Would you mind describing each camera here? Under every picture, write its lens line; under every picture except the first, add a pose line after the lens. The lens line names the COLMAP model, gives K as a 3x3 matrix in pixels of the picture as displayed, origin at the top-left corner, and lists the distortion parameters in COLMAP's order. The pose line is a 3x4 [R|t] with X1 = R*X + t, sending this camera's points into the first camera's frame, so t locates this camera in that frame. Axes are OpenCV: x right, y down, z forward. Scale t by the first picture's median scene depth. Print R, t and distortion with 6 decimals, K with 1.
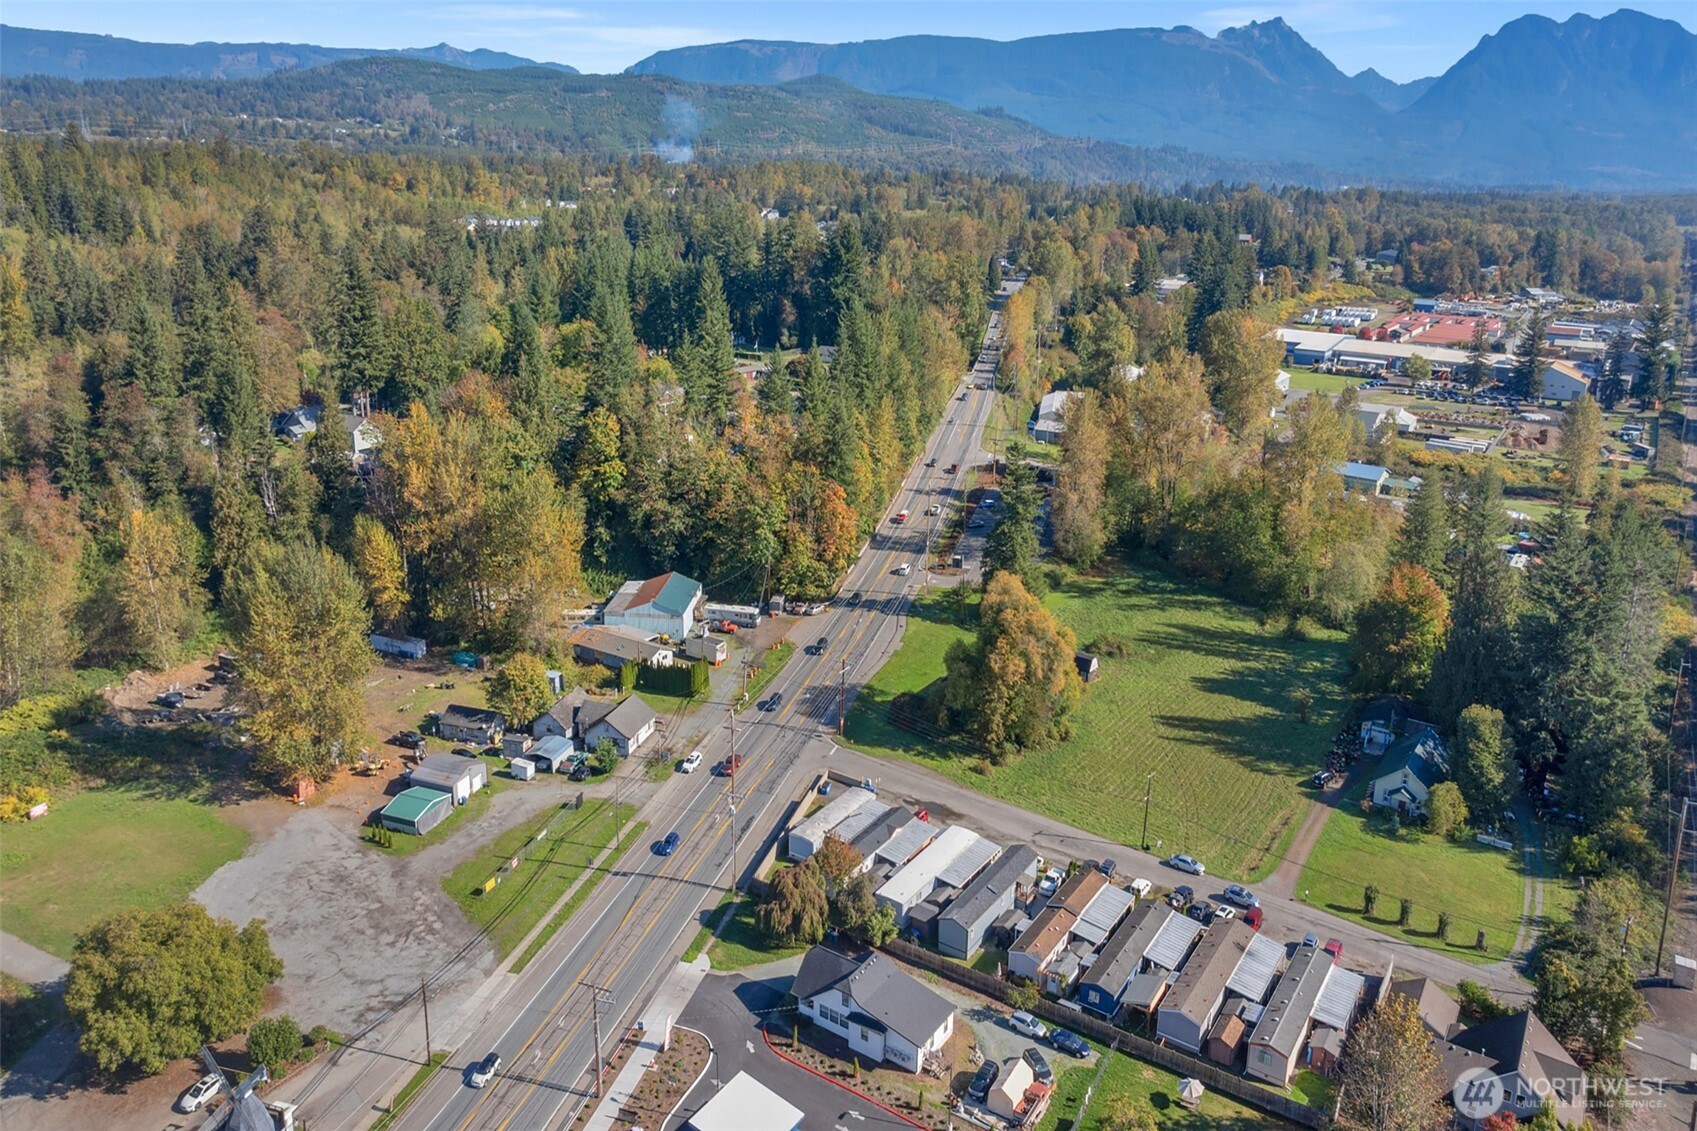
lens RADIAL K [[1150.3, 0, 848.5], [0, 1150.3, 565.5], [0, 0, 1]] dist [-0.009710, -0.004332]
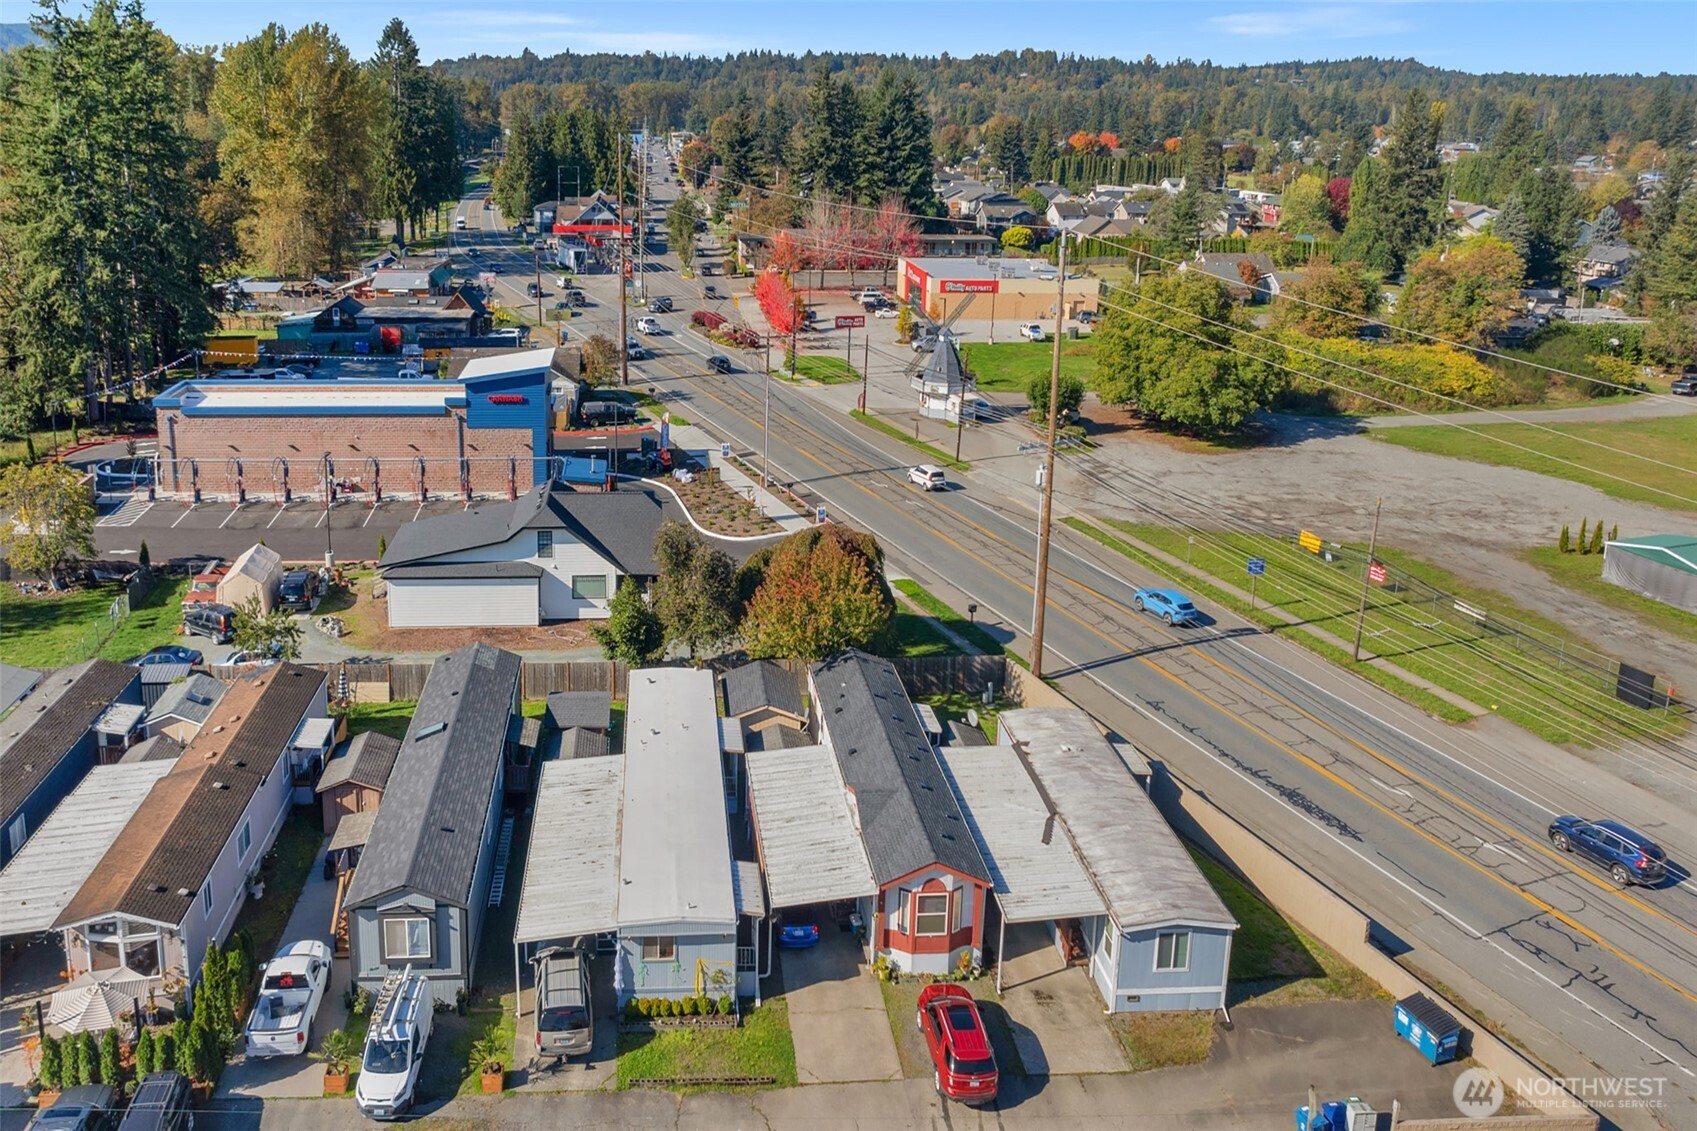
lens RADIAL K [[1039.9, 0, 846.9], [0, 1039.9, 544.4], [0, 0, 1]] dist [-0.016720, 0.000537]
pose [[-0.802779, 0.155671, -0.575597, 0.150723], [-0.207028, 0.832500, 0.513891, 0.026320], [0.559183, 0.531705, -0.636085, 0.887462]]
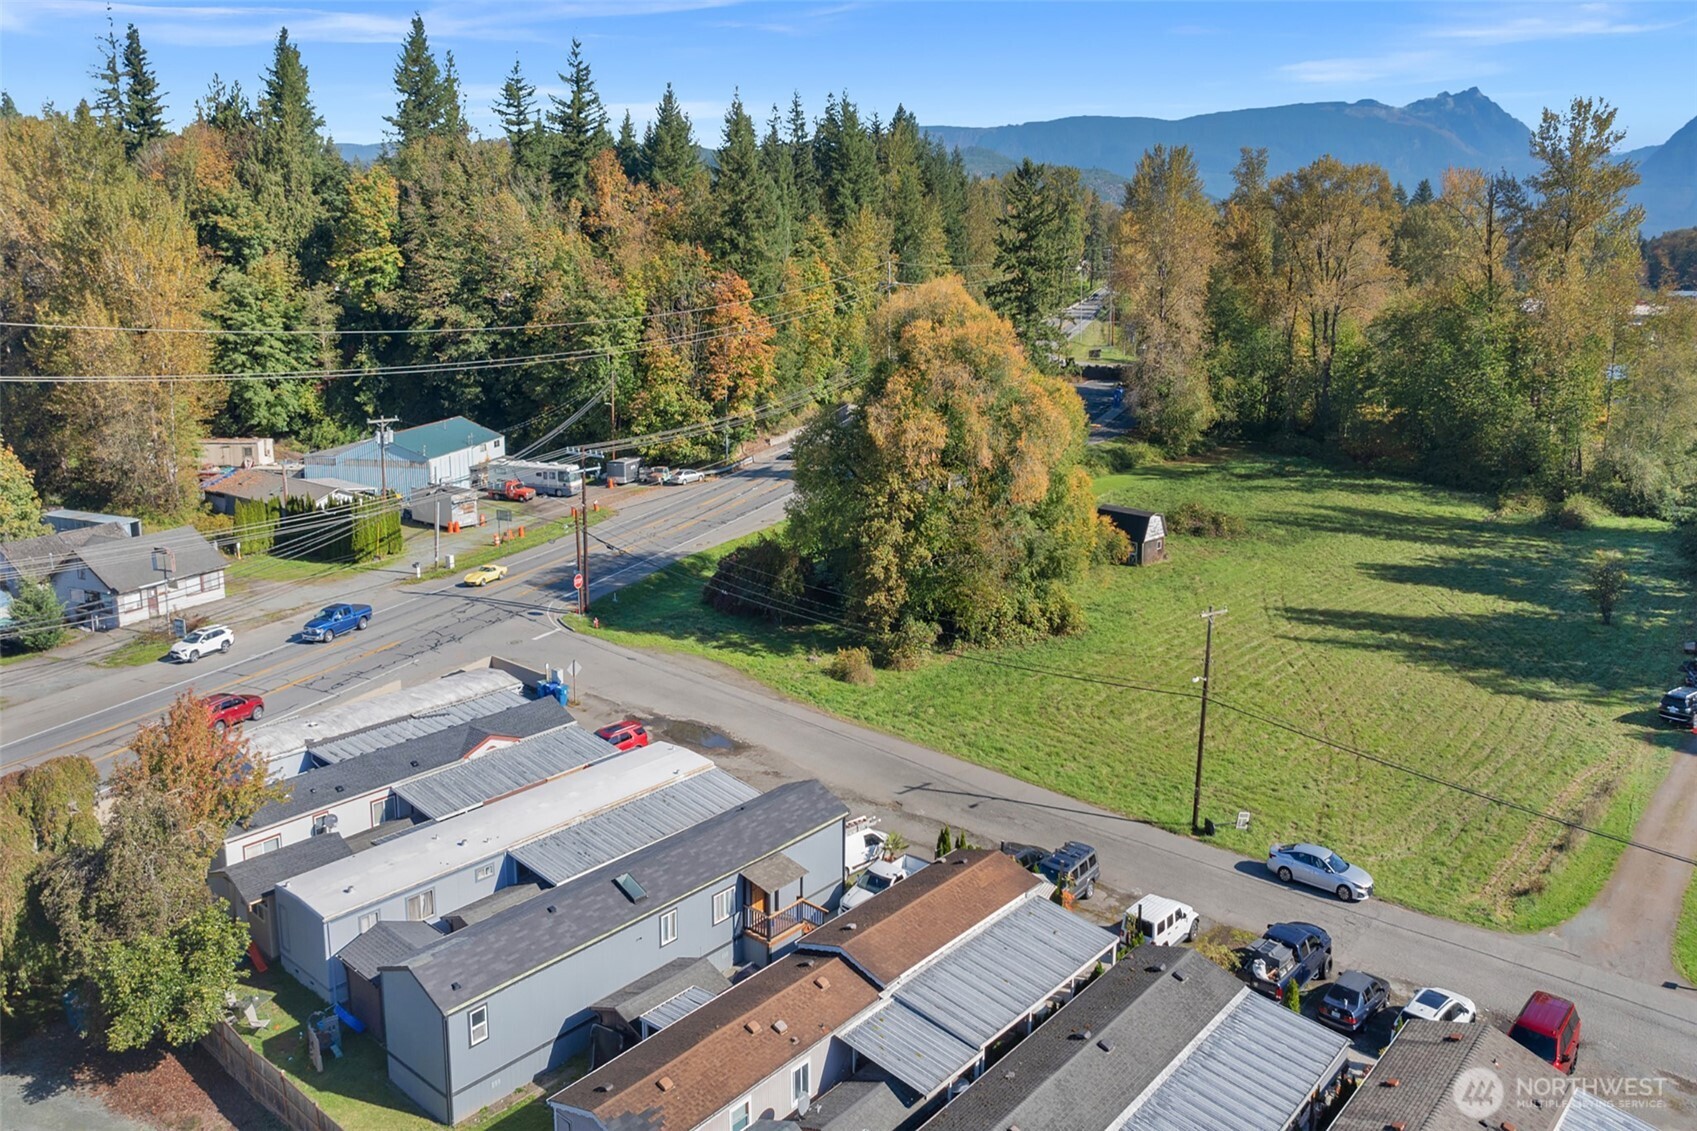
lens RADIAL K [[1216.3, 0, 868.3], [0, 1216.3, 562.0], [0, 0, 1]] dist [-0.018092, -0.000973]
pose [[0.993379, 0.009494, -0.114486, 0.159693], [-0.019700, 0.995896, -0.088341, 0.160162], [0.113177, 0.090011, 0.989489, 0.490467]]
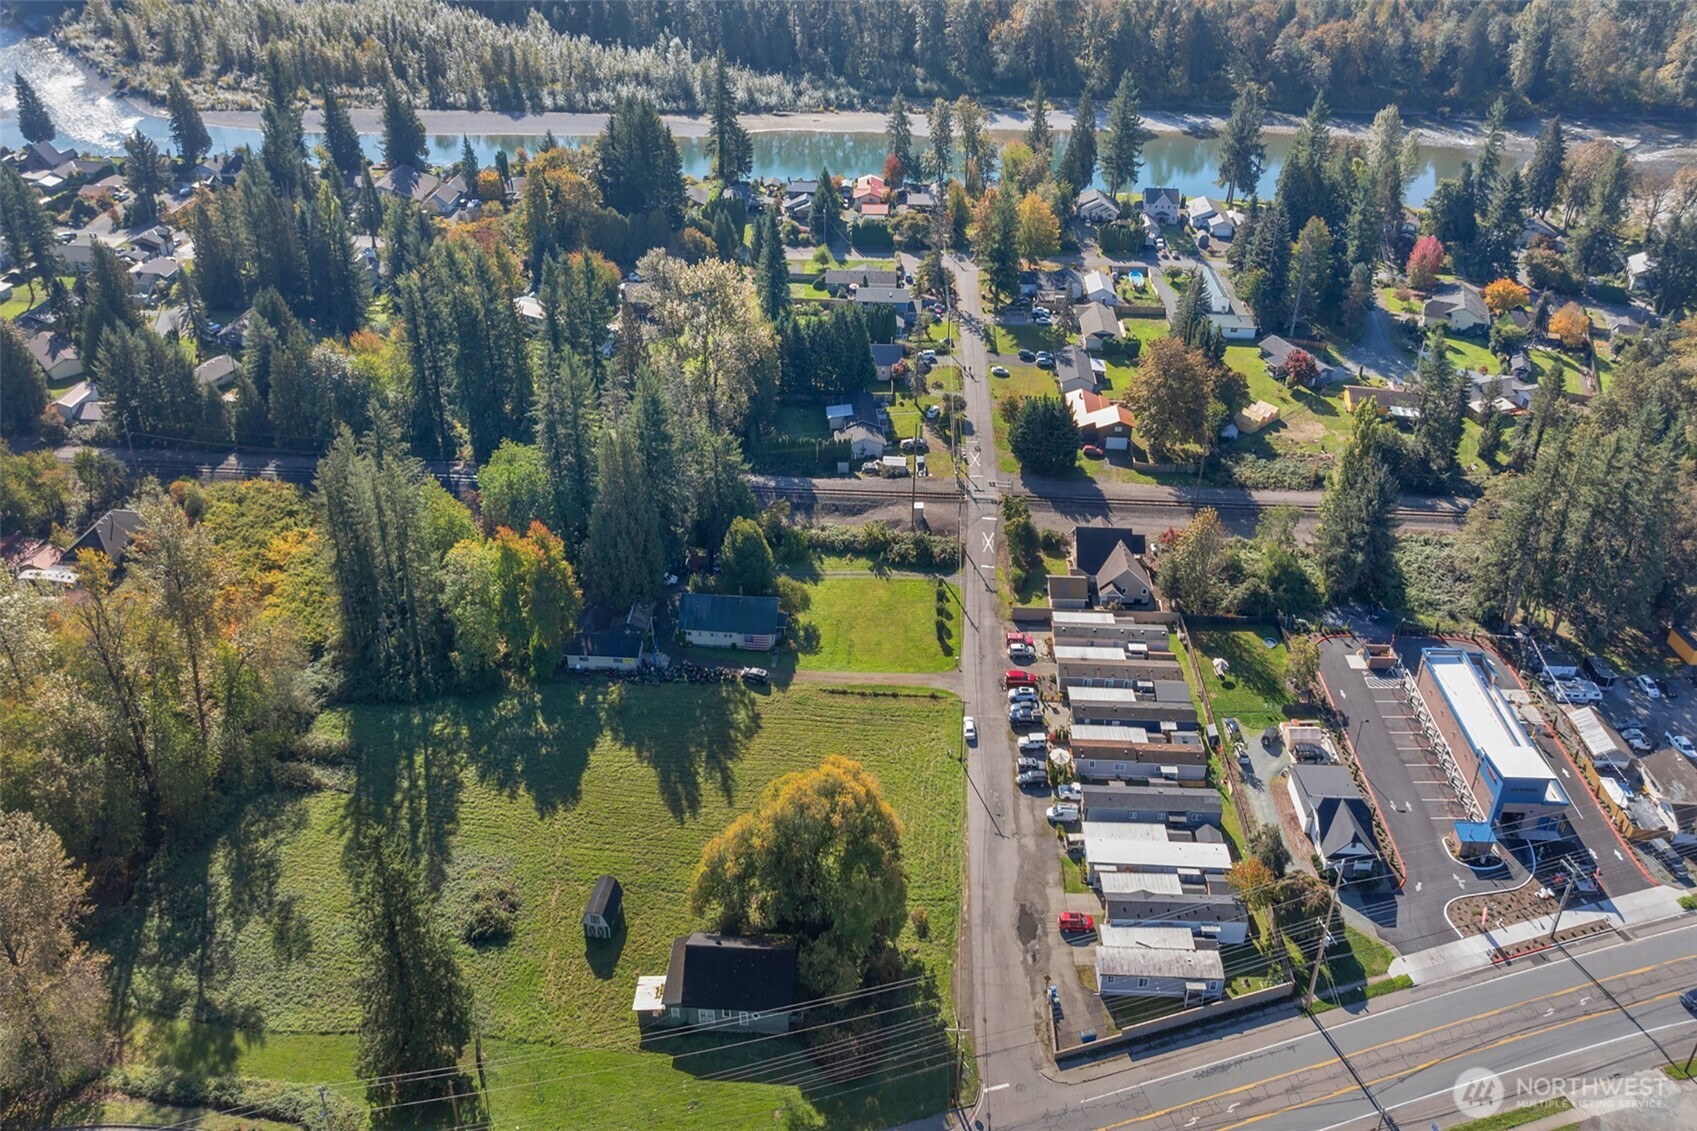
lens RADIAL K [[1150.3, 0, 848.5], [0, 1150.3, 565.5], [0, 0, 1]] dist [-0.009710, -0.004332]
pose [[-0.531750, -0.531568, 0.659301, -0.247346], [0.262172, 0.636925, 0.724978, -0.557557], [-0.805300, 0.558357, -0.199322, 0.971033]]
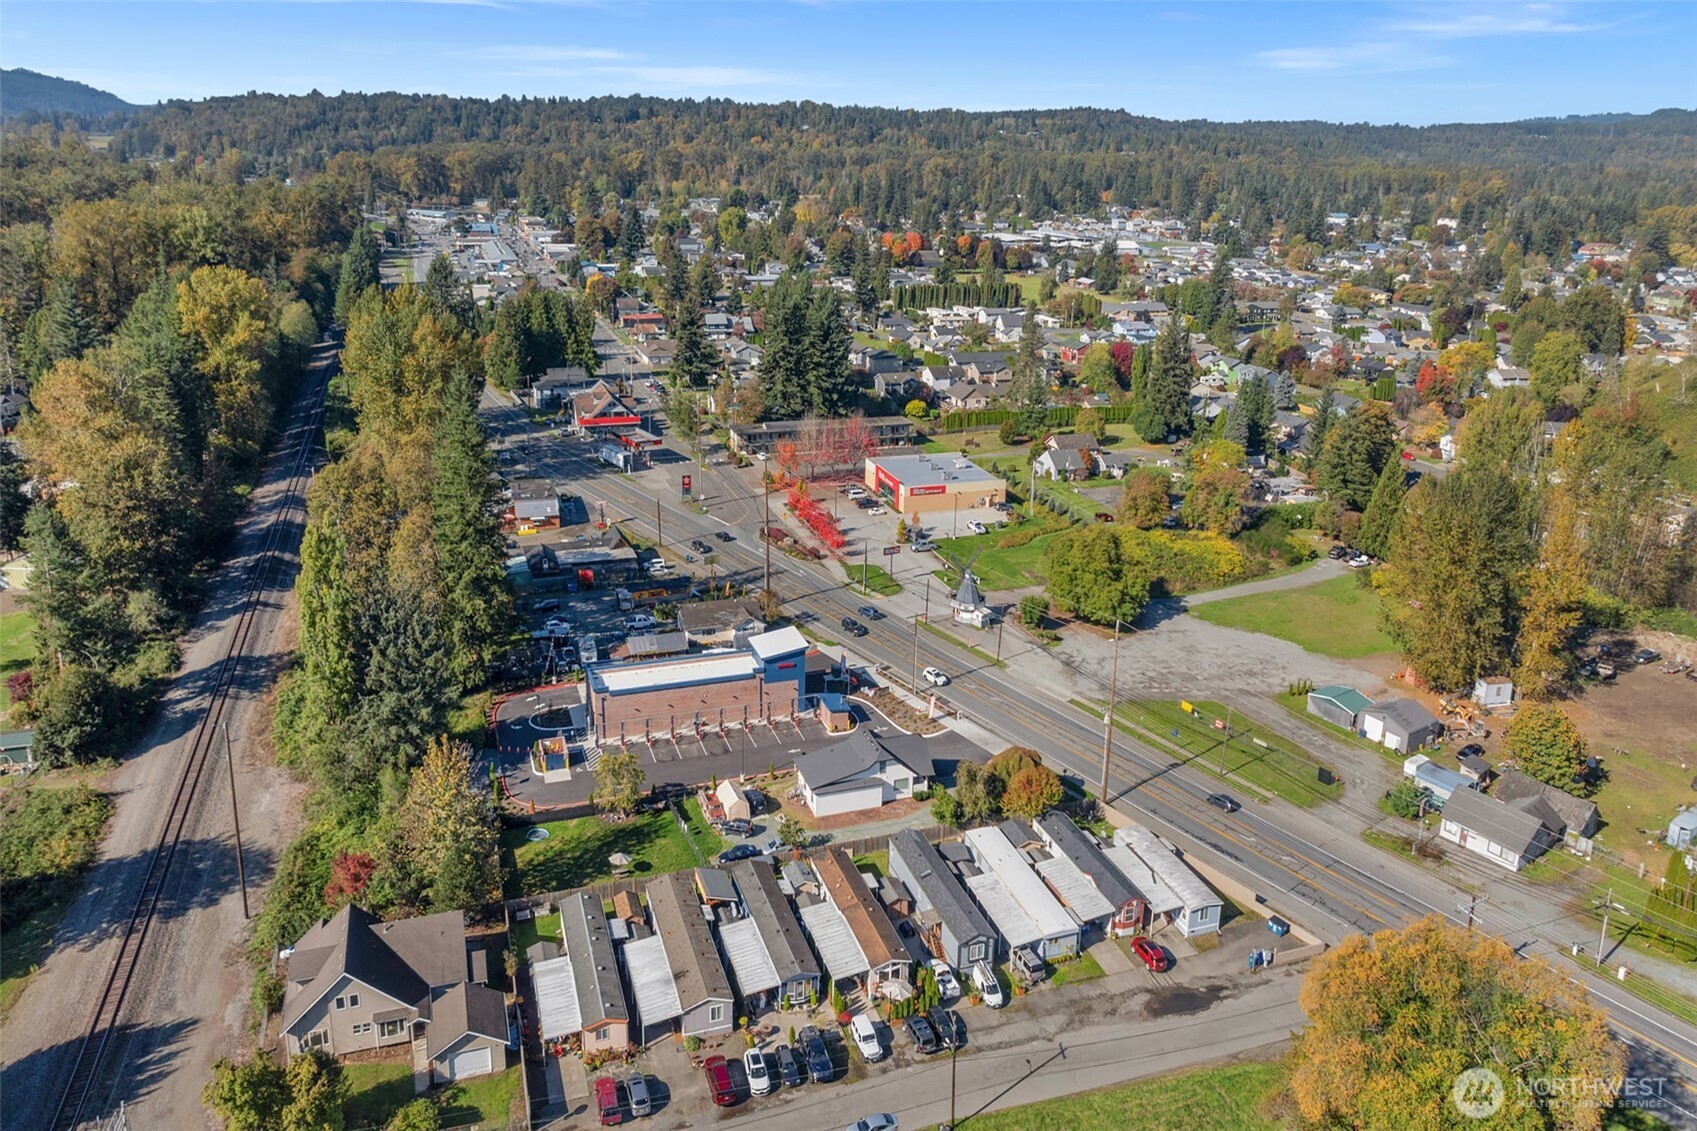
lens RADIAL K [[1150.3, 0, 848.5], [0, 1150.3, 565.5], [0, 0, 1]] dist [-0.009710, -0.004332]
pose [[-0.593809, 0.248926, -0.765132, 0.553315], [-0.307339, 0.808660, 0.501609, -0.236533], [0.743595, 0.533015, -0.403685, 0.847847]]
